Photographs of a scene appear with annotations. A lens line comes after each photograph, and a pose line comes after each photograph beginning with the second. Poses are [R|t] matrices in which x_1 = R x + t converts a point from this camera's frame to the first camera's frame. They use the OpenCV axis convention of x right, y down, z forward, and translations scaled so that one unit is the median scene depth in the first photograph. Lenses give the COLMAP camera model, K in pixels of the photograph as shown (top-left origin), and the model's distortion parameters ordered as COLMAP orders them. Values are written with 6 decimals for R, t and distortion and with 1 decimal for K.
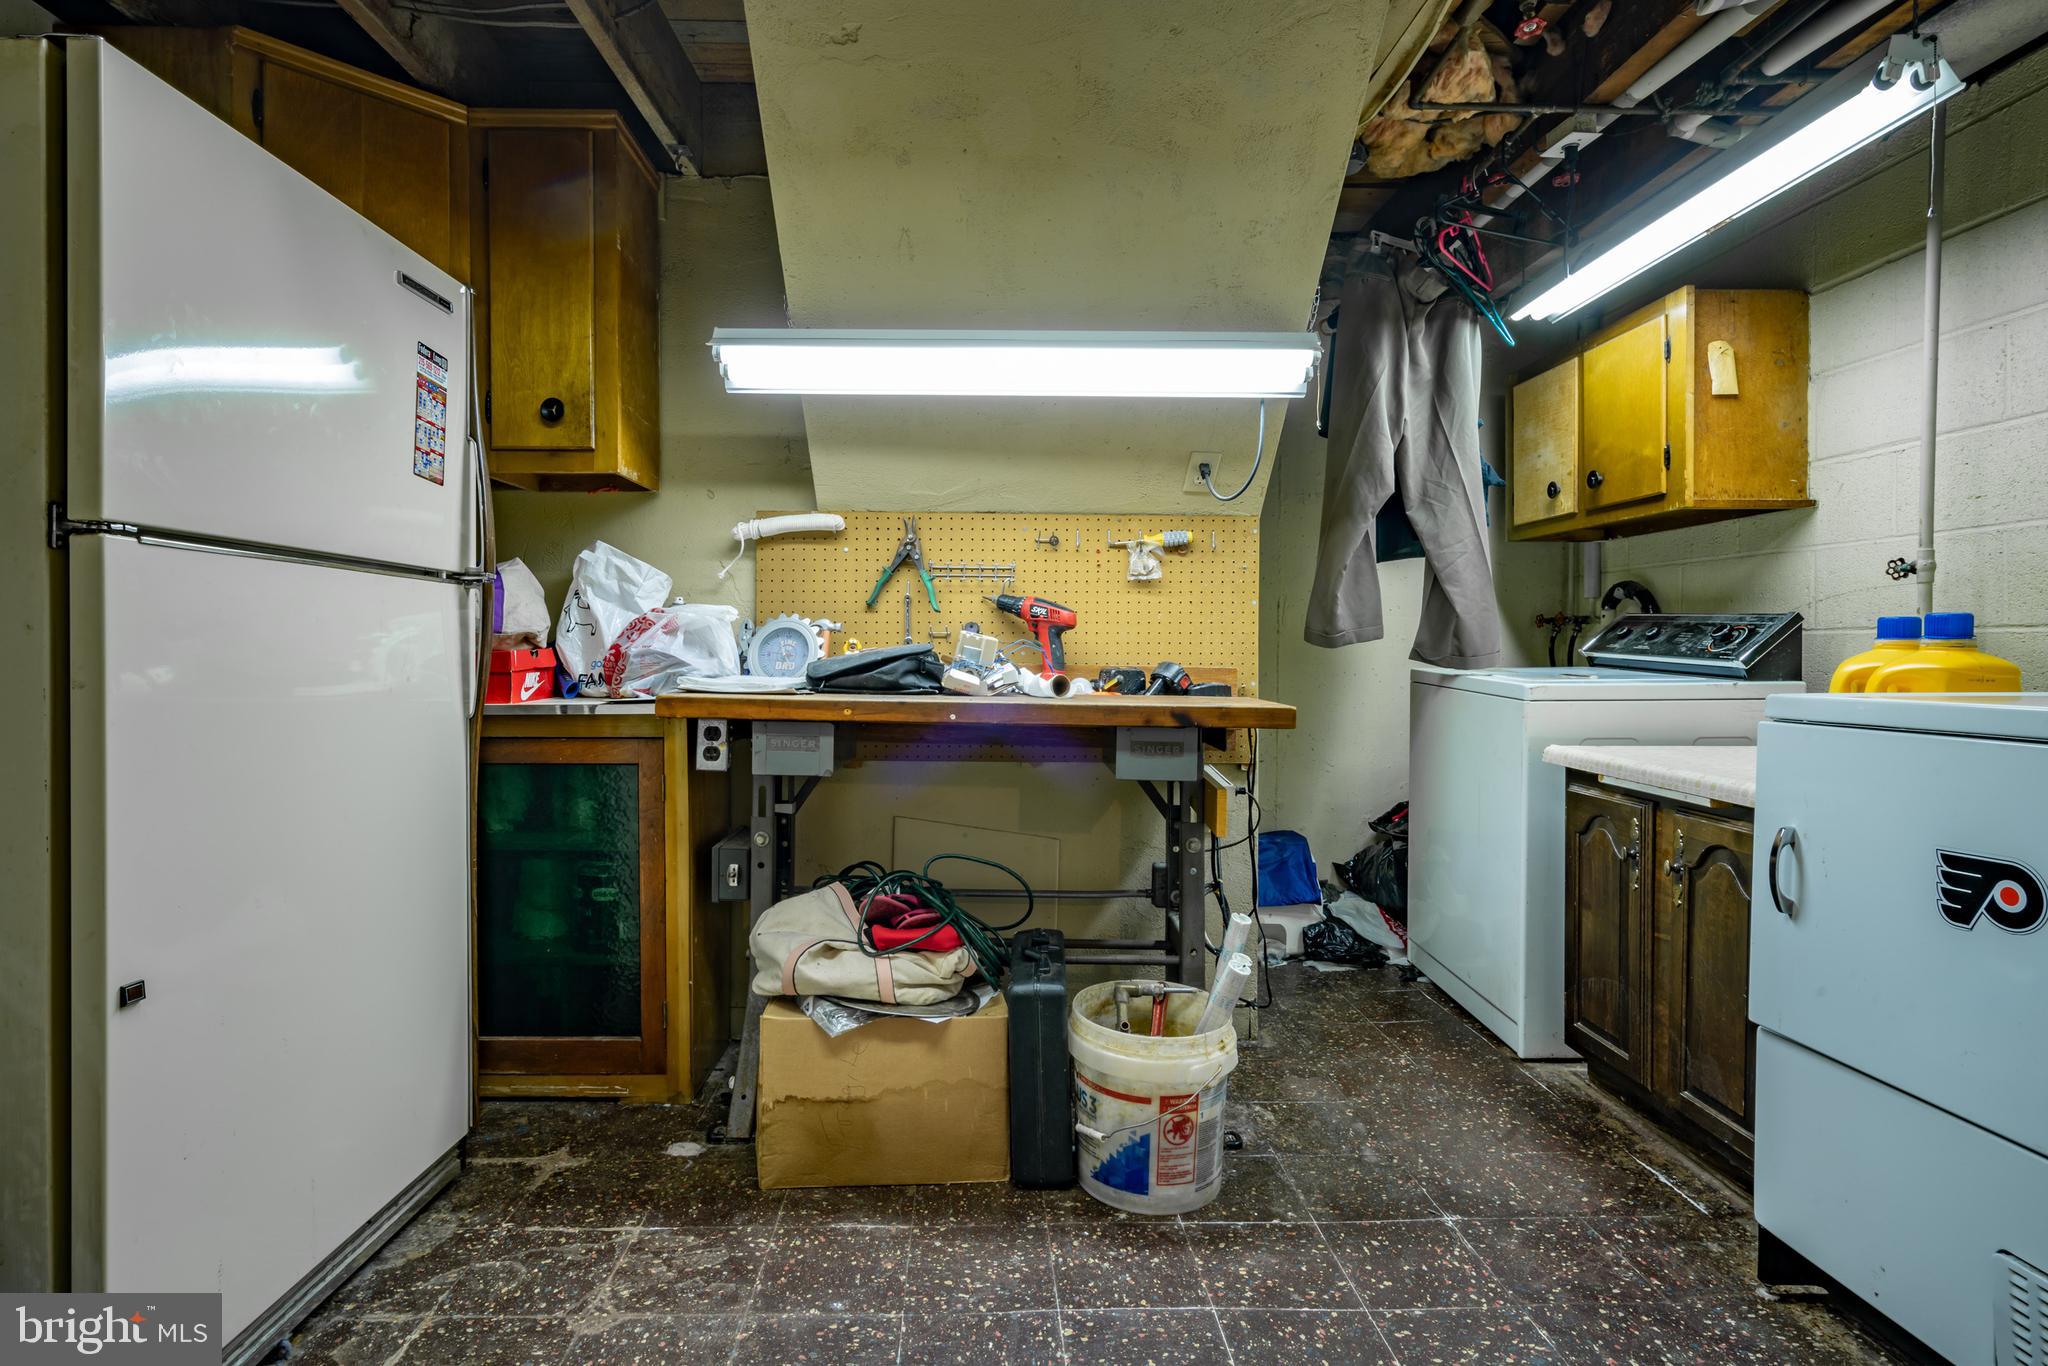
lens RADIAL K [[1071.2, 0, 1010.5], [0, 1071.2, 646.4], [0, 0, 1]] dist [0.000013, 0.002100]
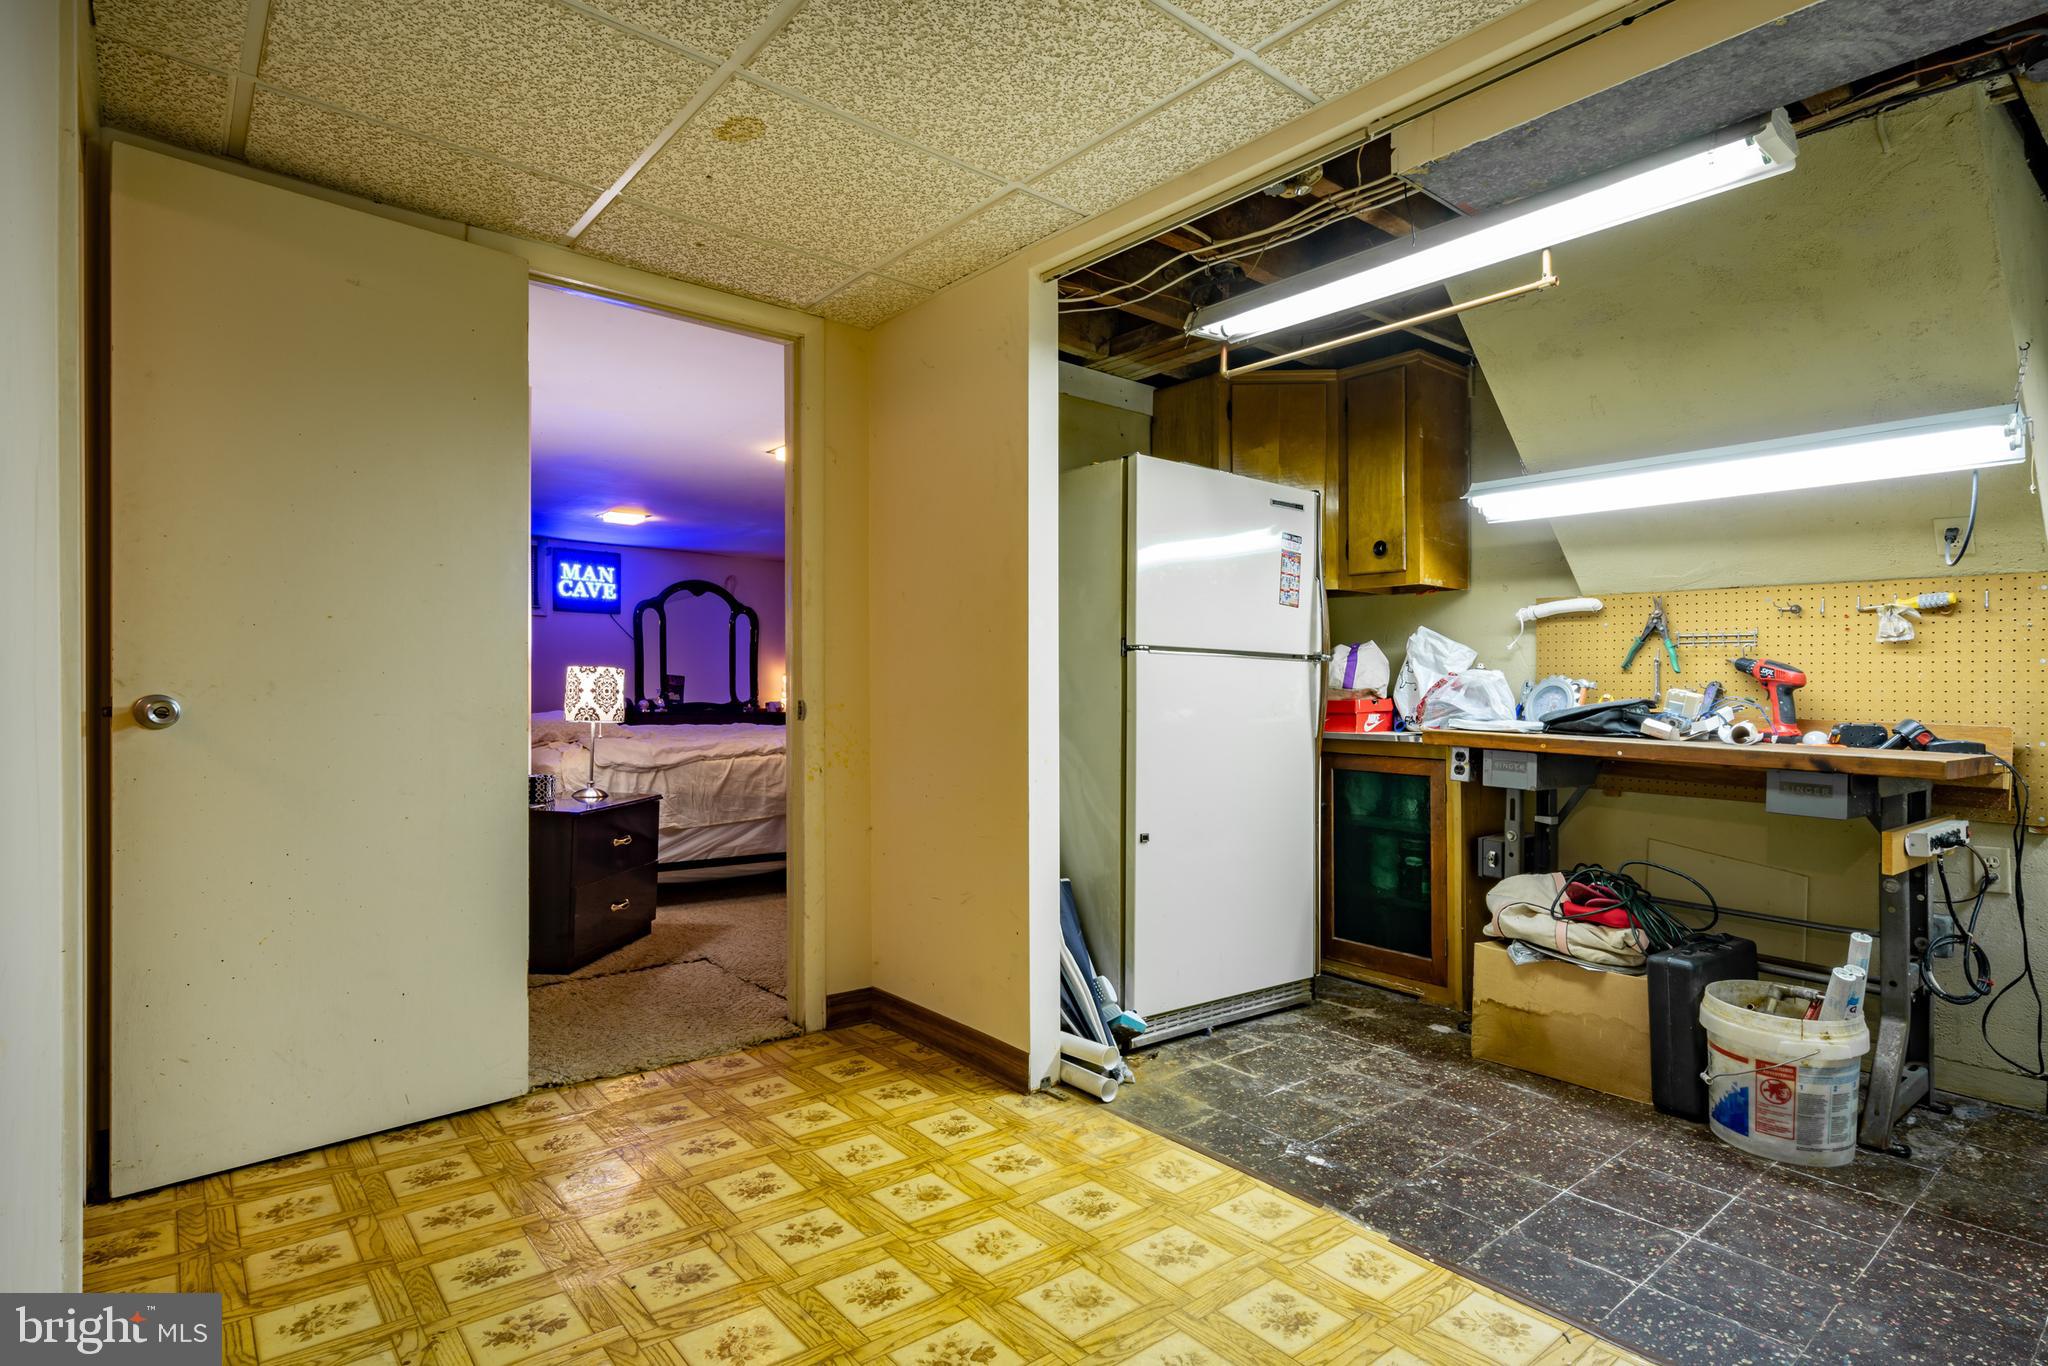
lens RADIAL K [[1071.2, 0, 1026.5], [0, 1071.2, 682.5], [0, 0, 1]] dist [0.000013, 0.002100]
pose [[0.611522, 0.000328, -0.791228, 0.528215], [-0.011694, 0.999894, -0.008623, -0.002468], [0.791141, 0.014526, 0.611461, -0.395859]]
